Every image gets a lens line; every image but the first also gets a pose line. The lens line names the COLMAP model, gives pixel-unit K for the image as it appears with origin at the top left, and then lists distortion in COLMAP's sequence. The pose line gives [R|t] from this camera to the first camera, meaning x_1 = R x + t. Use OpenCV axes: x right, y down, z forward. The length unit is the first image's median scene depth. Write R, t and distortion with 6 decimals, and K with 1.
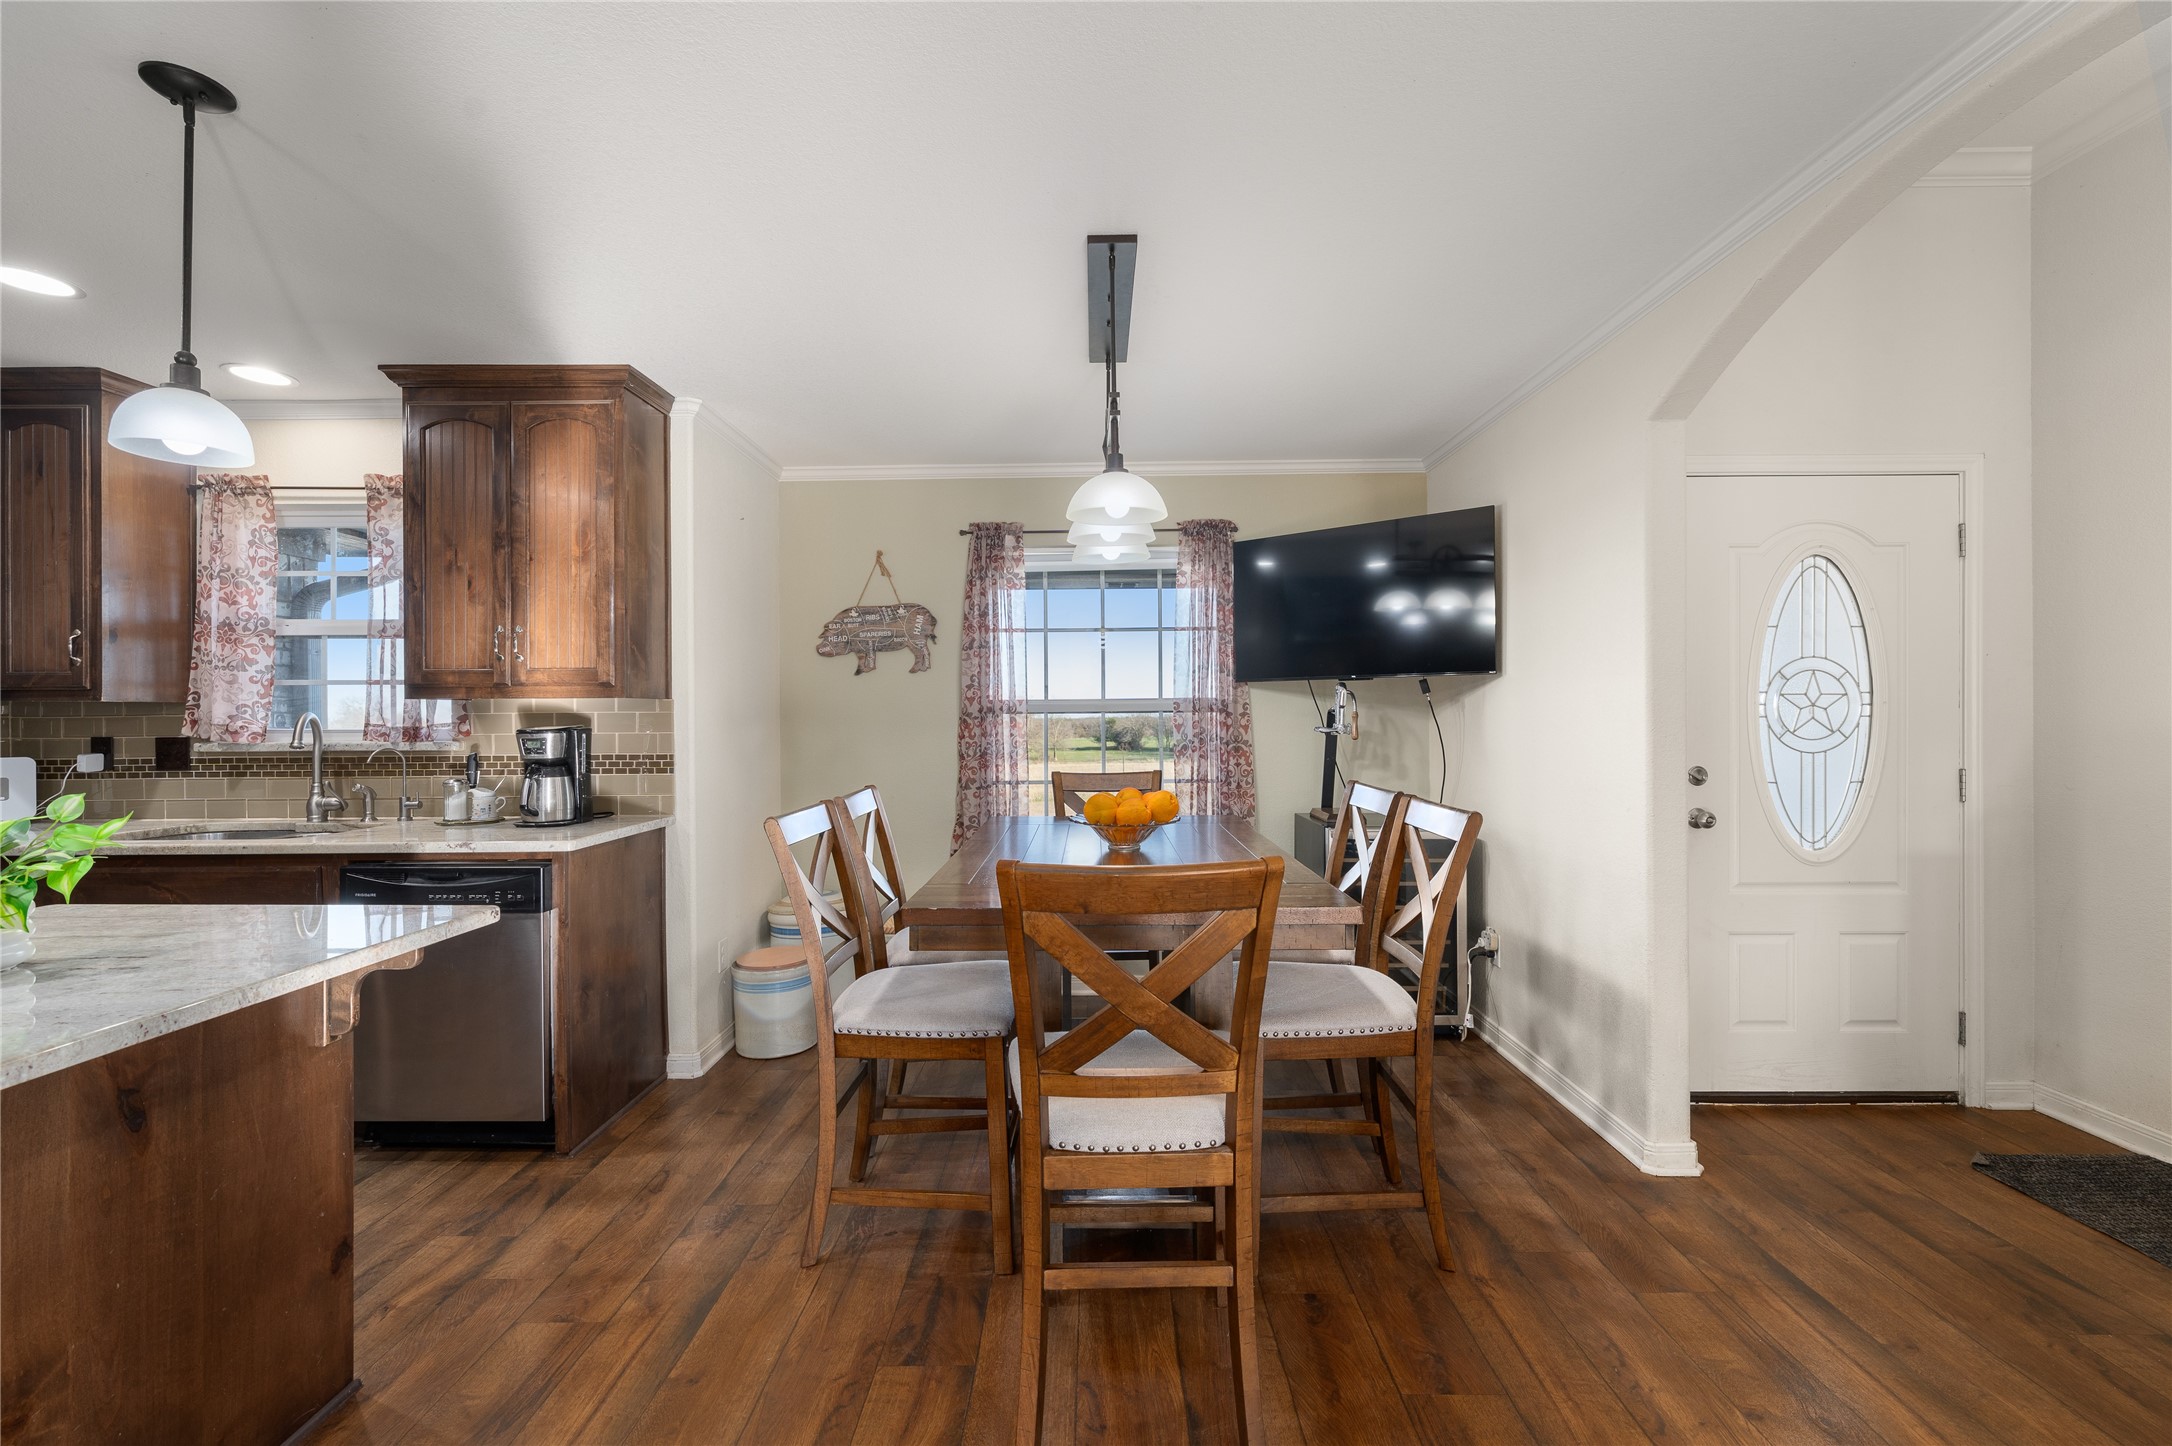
lens RADIAL K [[900.3, 0, 1090.7], [0, 900.3, 713.4], [0, 0, 1]] dist [0.000146, -0.000159]
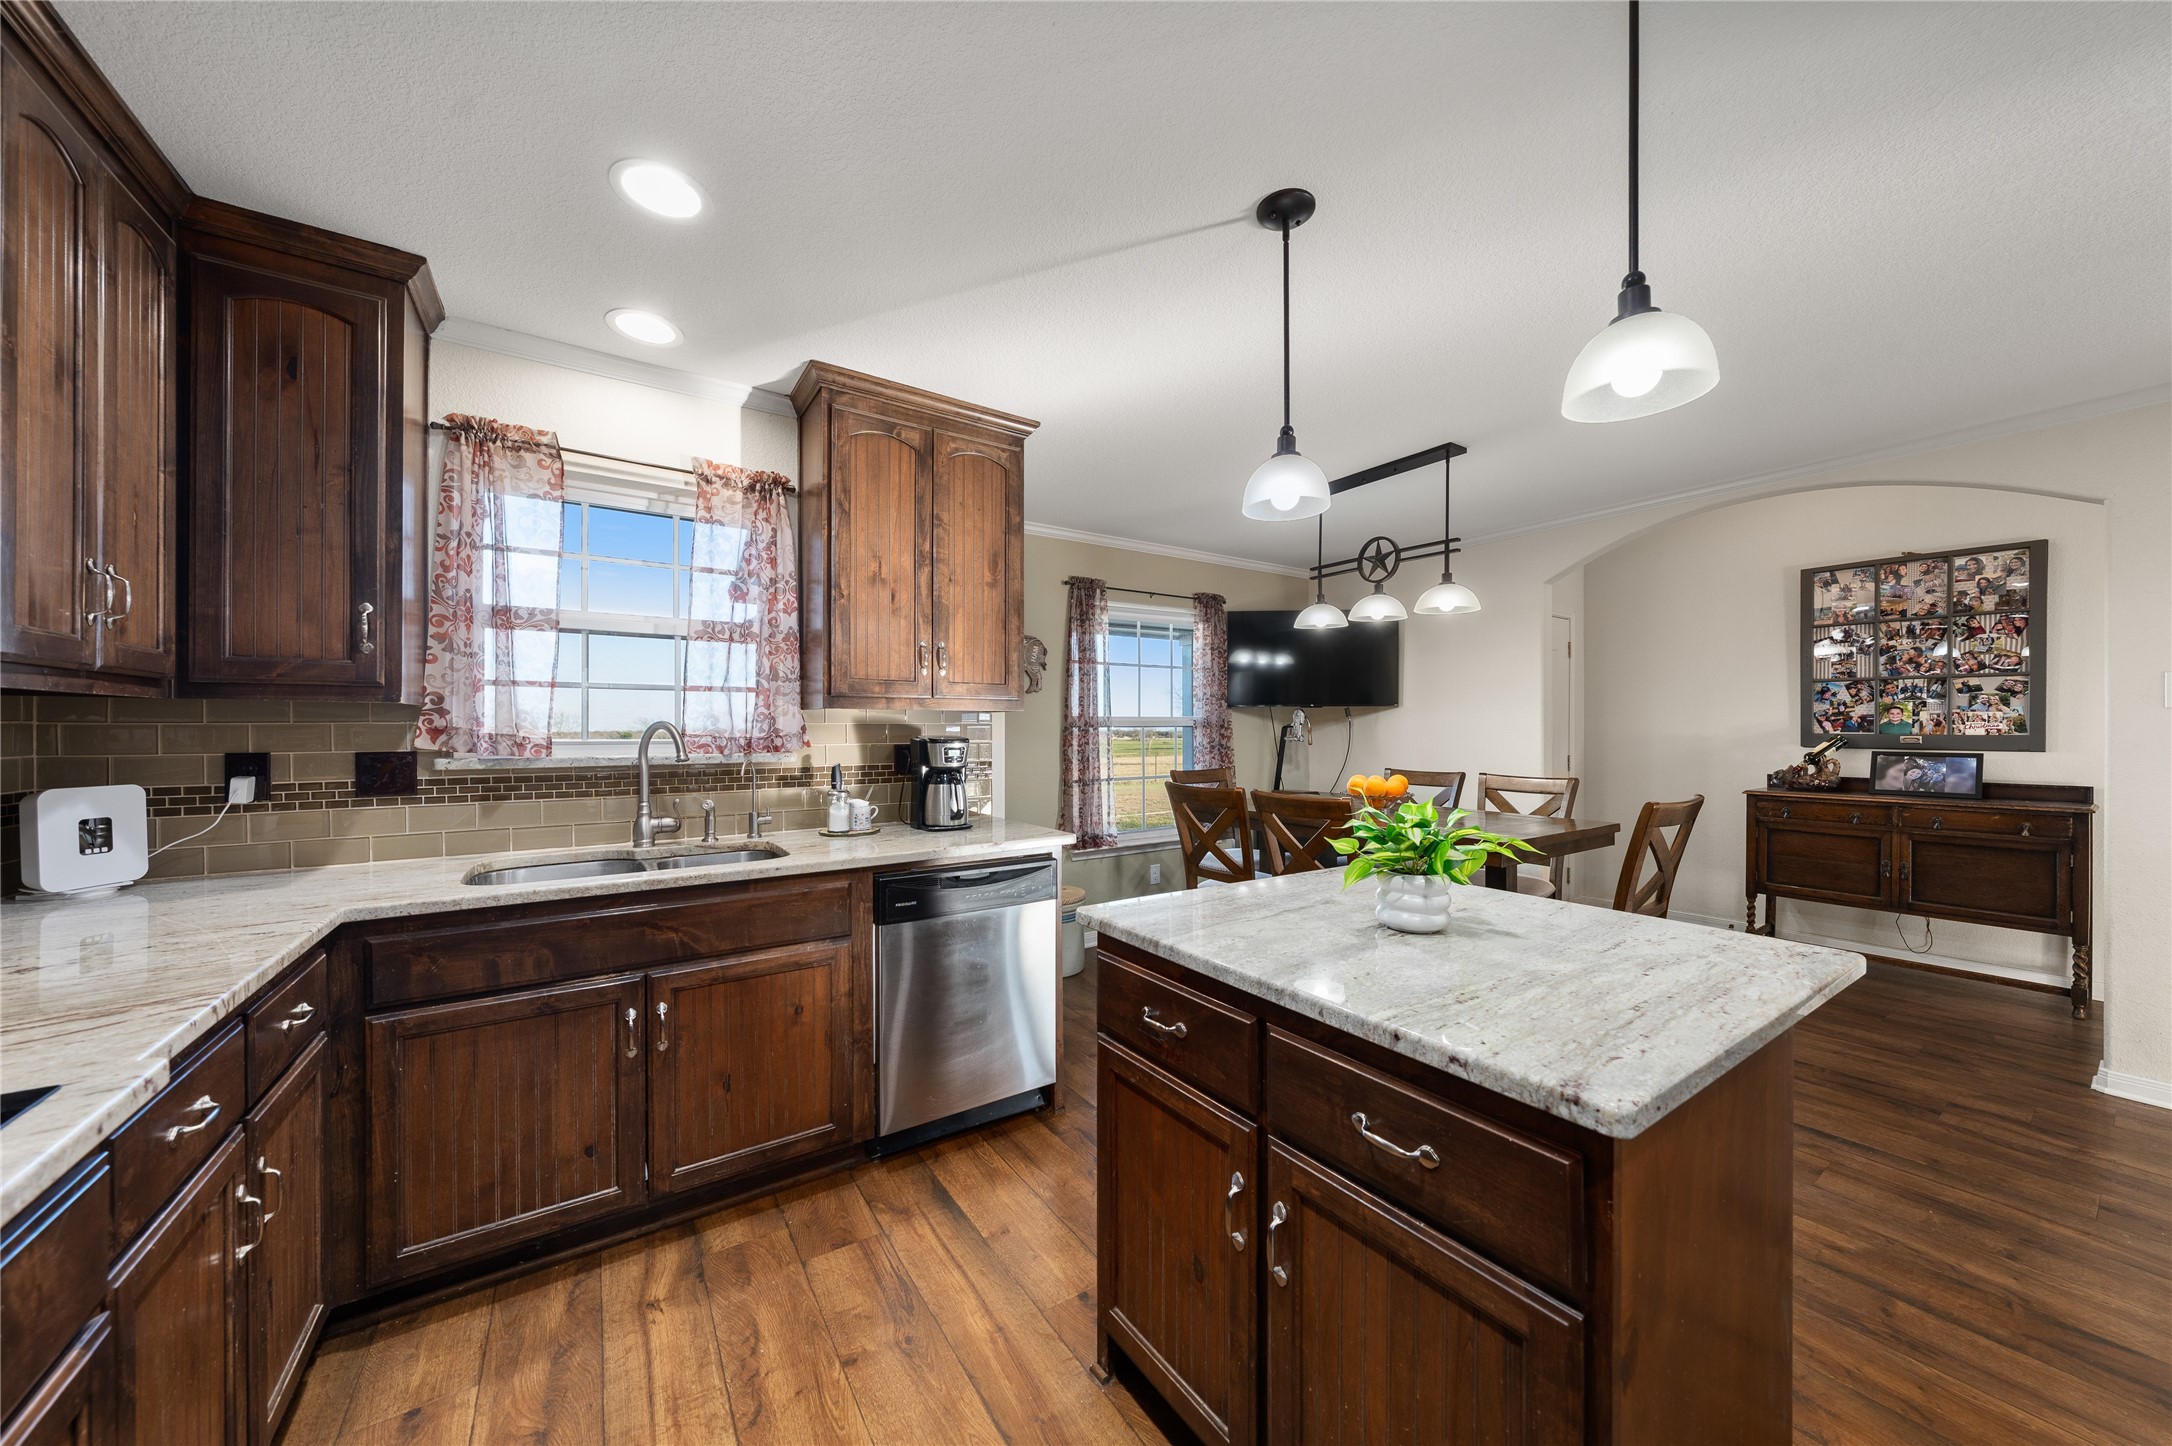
lens RADIAL K [[744.7, 0, 1086.6], [0, 744.7, 728.8], [0, 0, 1]] dist [-0.000816, -0.000201]
pose [[0.825900, 0.005492, 0.563790, -0.902311], [-0.004396, 0.999985, -0.003302, 0.006962], [-0.563799, 0.000249, 0.825912, 0.163097]]
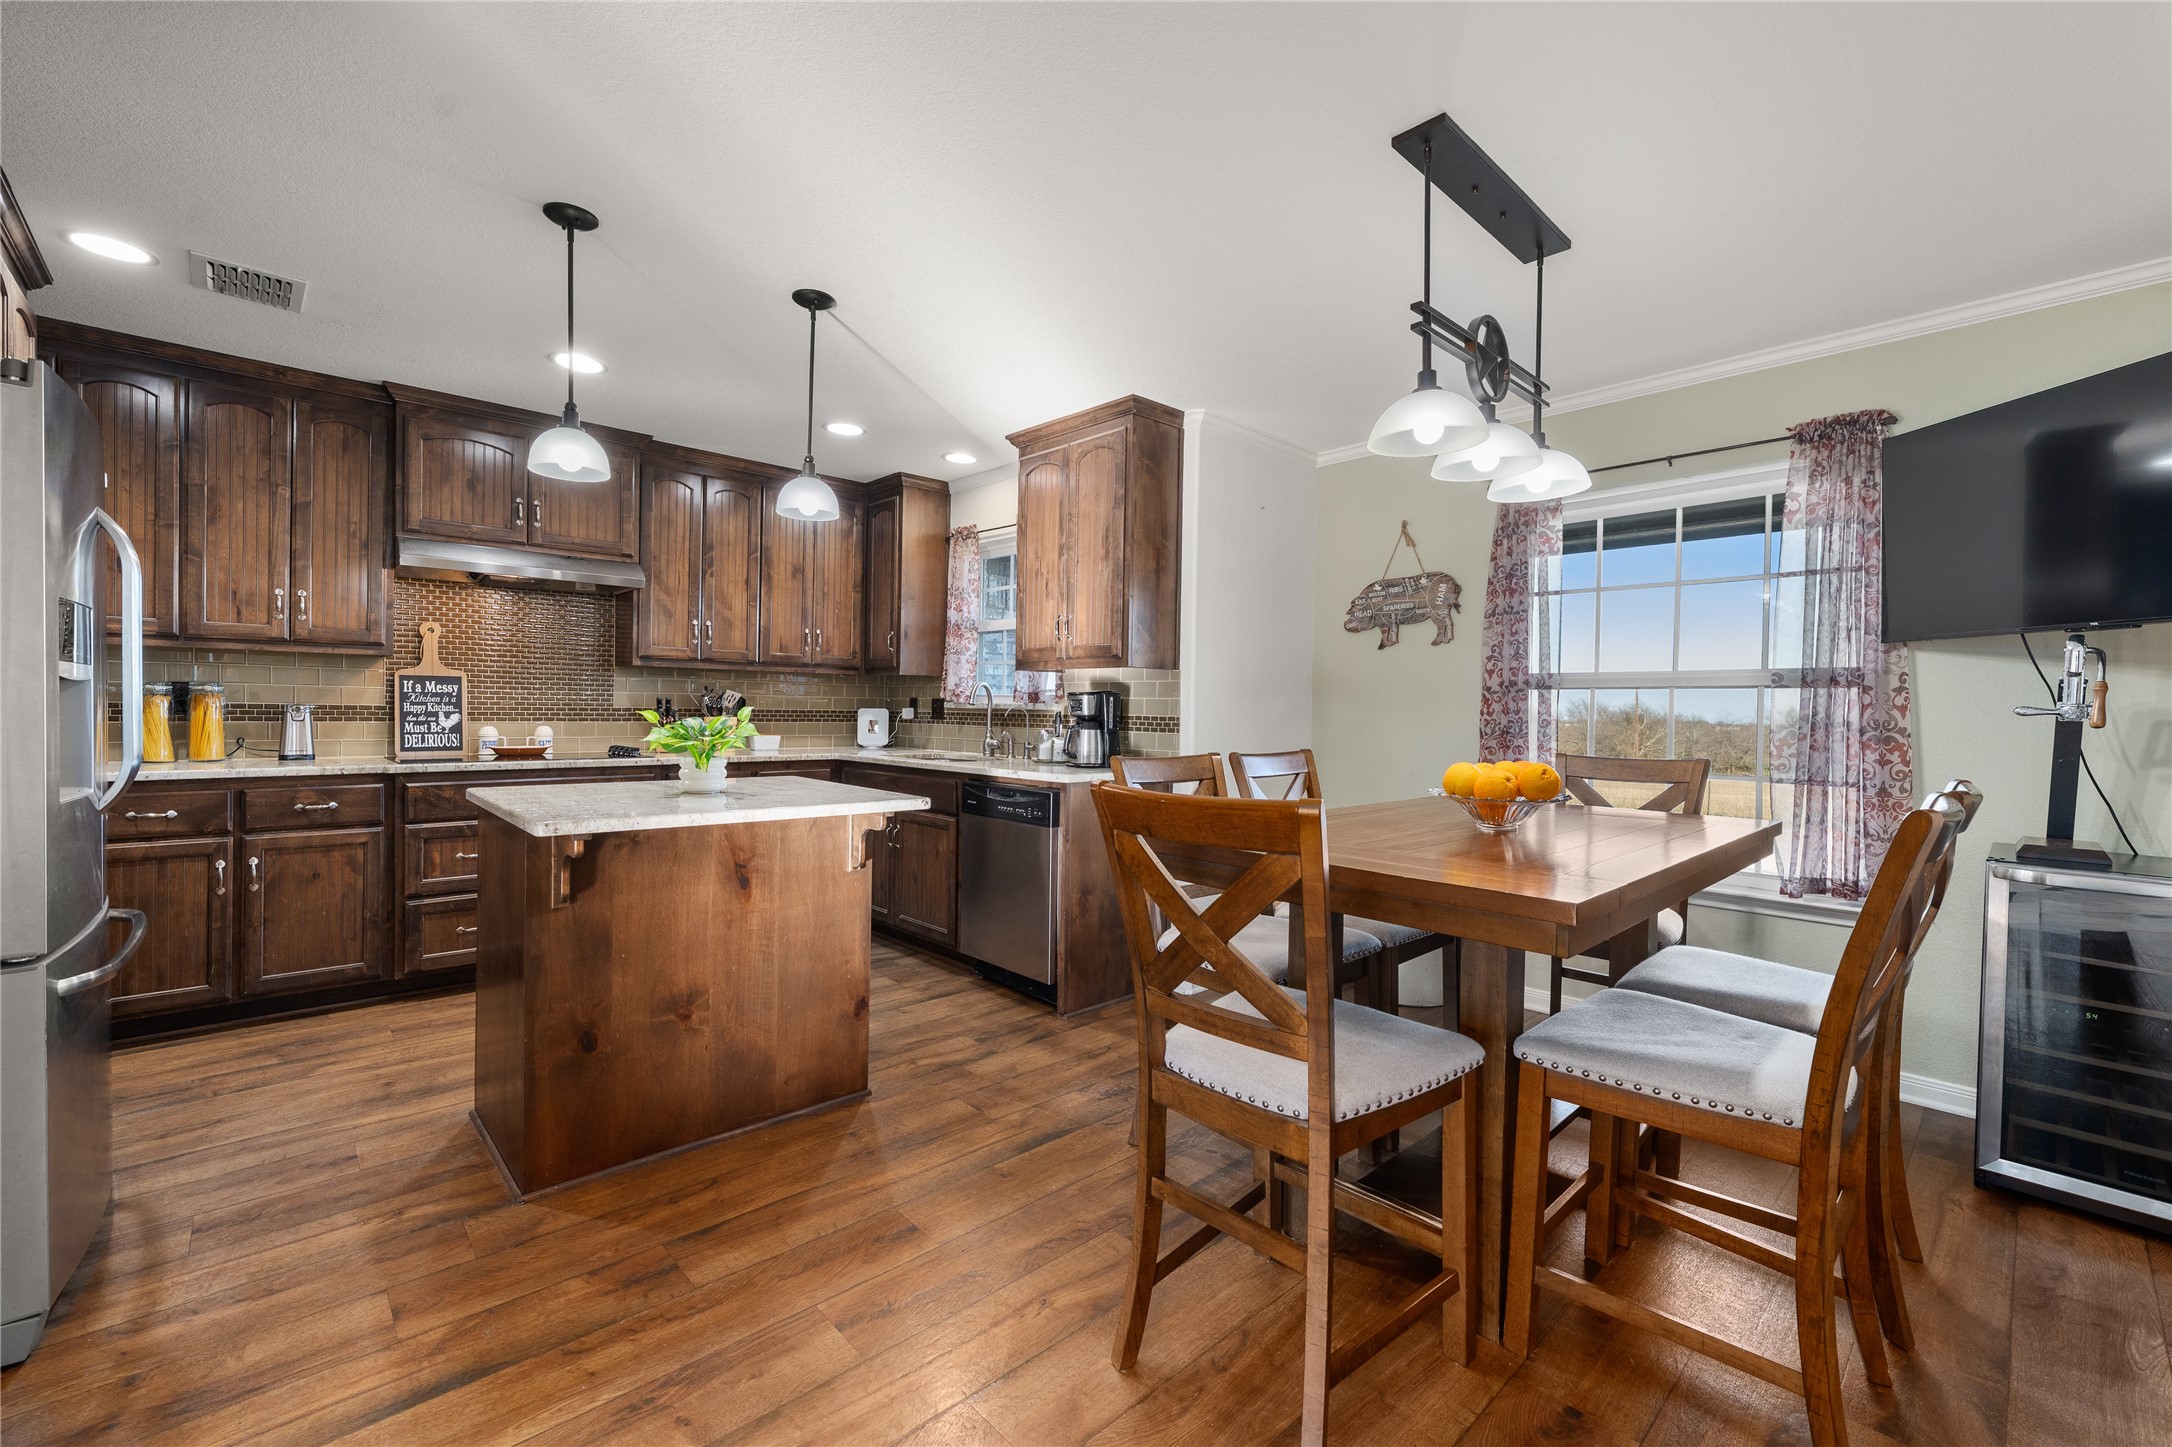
lens RADIAL K [[898.5, 0, 1085.7], [0, 898.5, 720.5], [0, 0, 1]] dist [-0.000440, -0.000221]
pose [[0.687868, 0.027162, -0.725327, 0.307670], [-0.020830, 0.999627, 0.017679, 0.032447], [0.725537, 0.002948, 0.688177, 0.104431]]
